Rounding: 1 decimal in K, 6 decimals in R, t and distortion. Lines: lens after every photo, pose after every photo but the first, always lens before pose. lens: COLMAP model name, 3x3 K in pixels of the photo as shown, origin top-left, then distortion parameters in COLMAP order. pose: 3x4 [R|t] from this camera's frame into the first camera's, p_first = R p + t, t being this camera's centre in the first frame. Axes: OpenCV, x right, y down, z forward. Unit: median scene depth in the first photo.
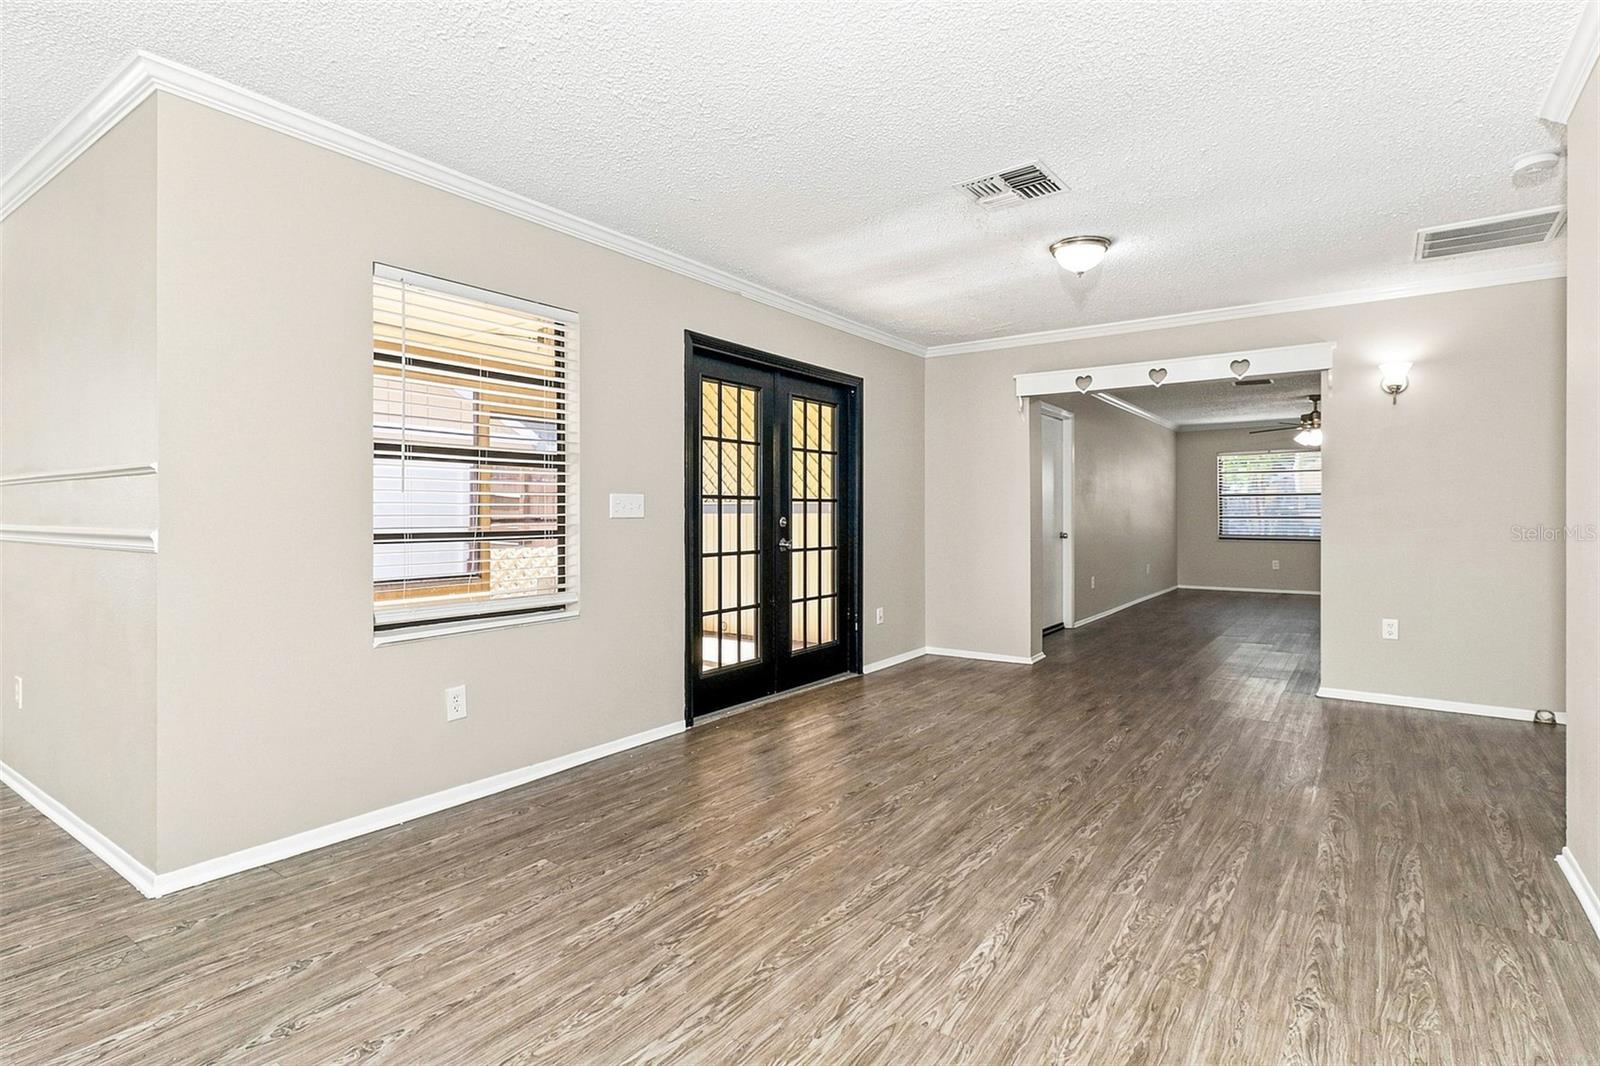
lens RADIAL K [[805.8, 0, 800.0], [0, 805.8, 533.0], [0, 0, 1]] dist [-0.002407, -0.001090]
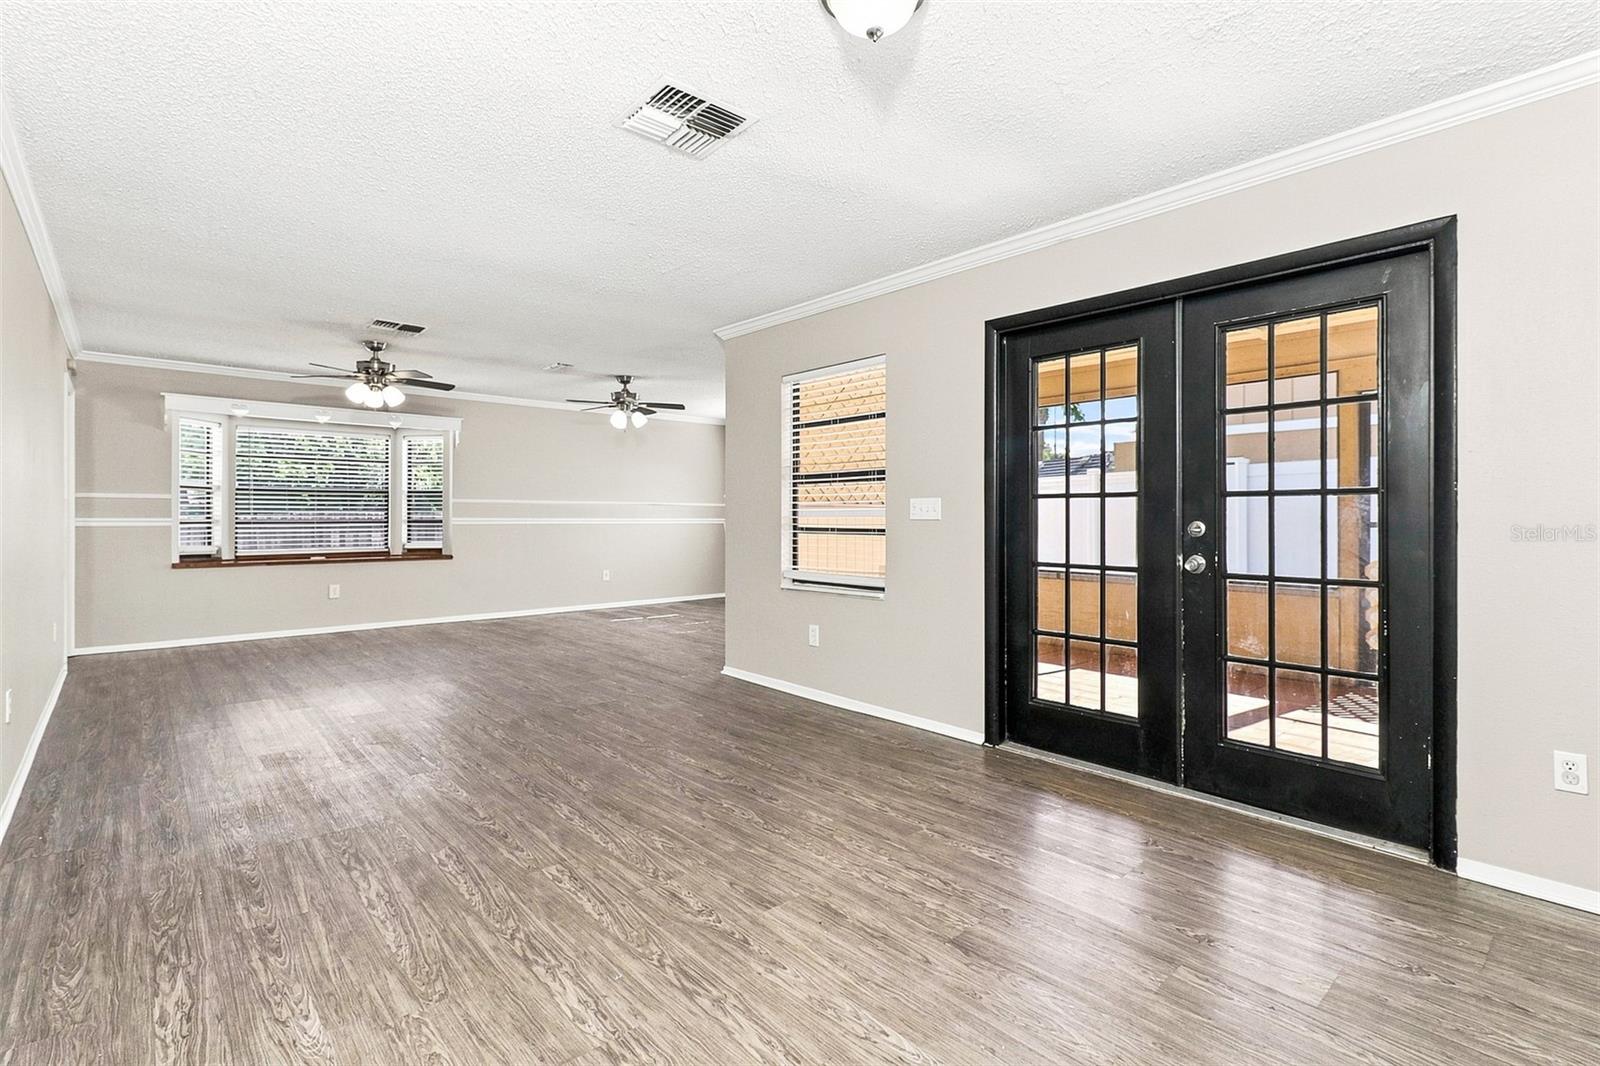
lens RADIAL K [[748.1, 0, 816.4], [0, 748.1, 522.6], [0, 0, 1]] dist [0.018929, 0.000077]
pose [[-0.215227, 0.013939, -0.976465, 0.717480], [-0.017120, 0.999691, 0.018044, -0.027457], [0.976414, 0.020601, -0.214922, 0.940355]]
